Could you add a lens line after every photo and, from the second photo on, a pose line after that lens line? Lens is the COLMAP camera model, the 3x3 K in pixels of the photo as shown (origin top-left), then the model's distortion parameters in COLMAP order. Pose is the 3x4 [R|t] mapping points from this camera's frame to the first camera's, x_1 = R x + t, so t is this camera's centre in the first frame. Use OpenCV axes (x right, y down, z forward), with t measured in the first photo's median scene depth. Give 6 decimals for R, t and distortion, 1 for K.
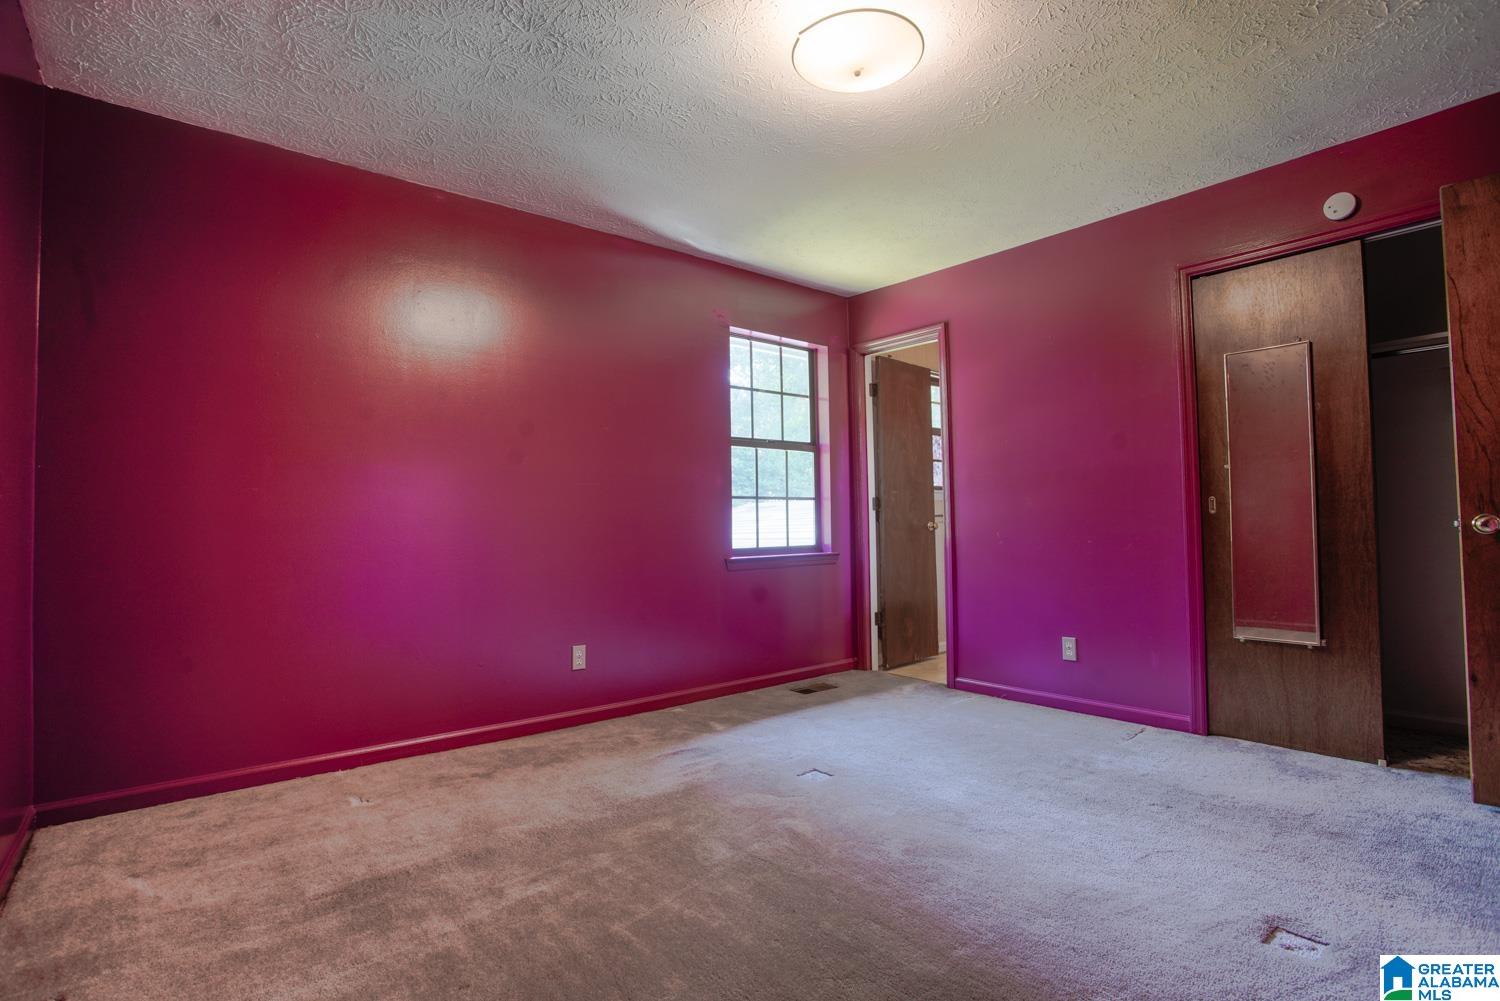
lens RADIAL K [[744.4, 0, 744.5], [0, 744.4, 504.1], [0, 0, 1]] dist [-0.081546, 0.035379]
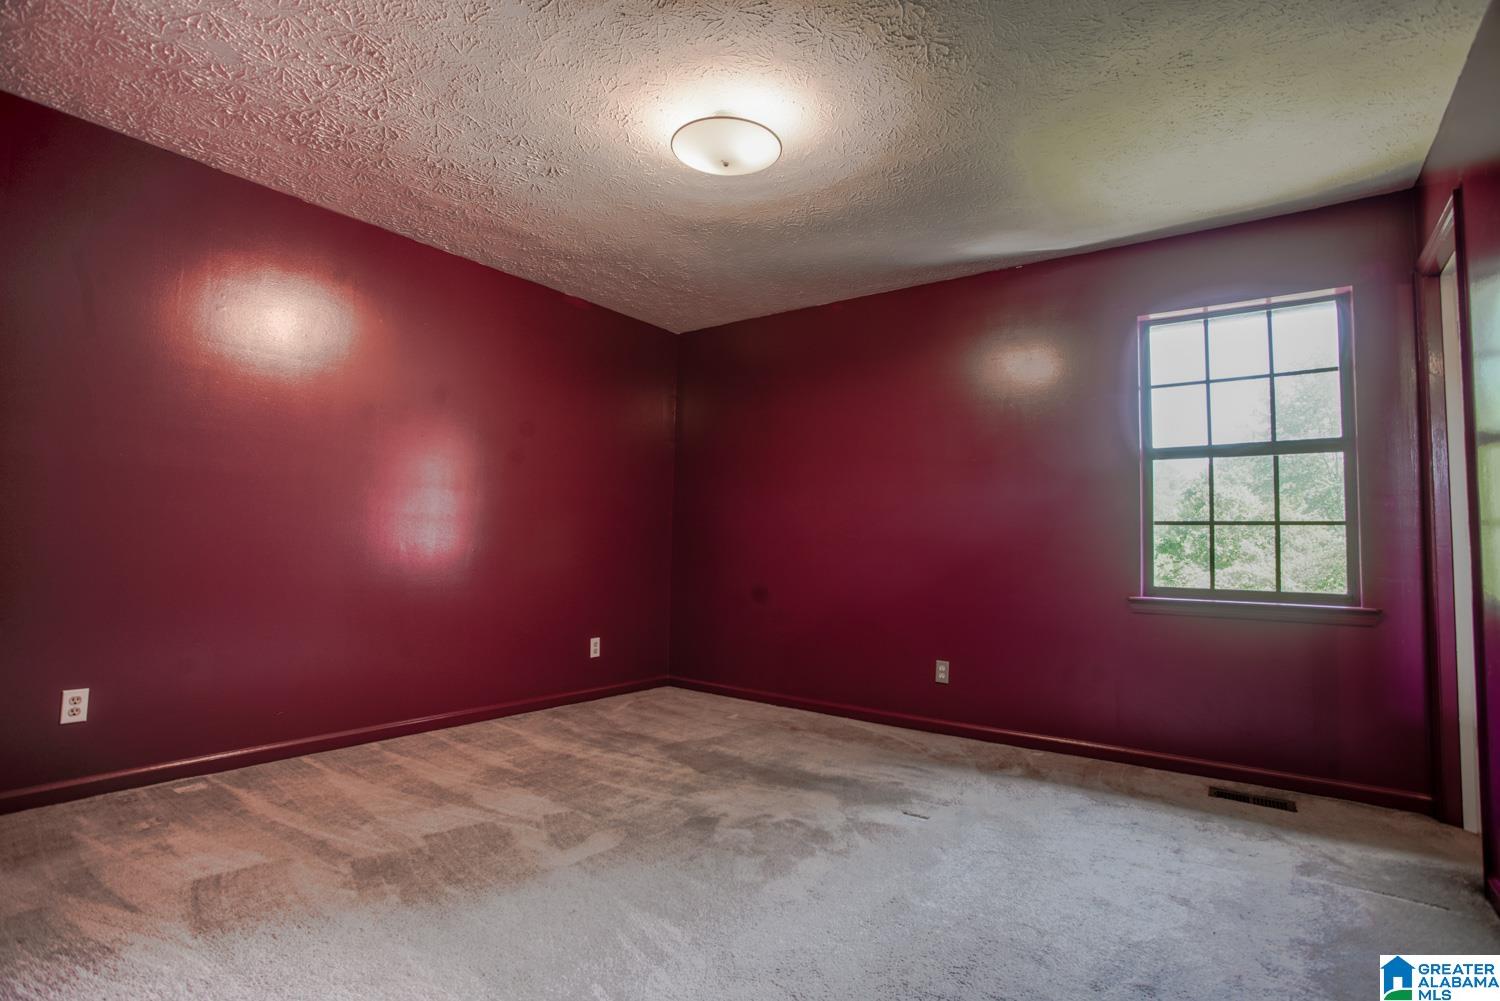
lens RADIAL K [[744.4, 0, 744.5], [0, 744.4, 504.1], [0, 0, 1]] dist [-0.081546, 0.035379]
pose [[0.215446, -0.038740, -0.975747, 0.761489], [-0.001393, 0.999200, -0.039979, 0.002597], [0.976515, 0.009972, 0.215220, 0.455949]]
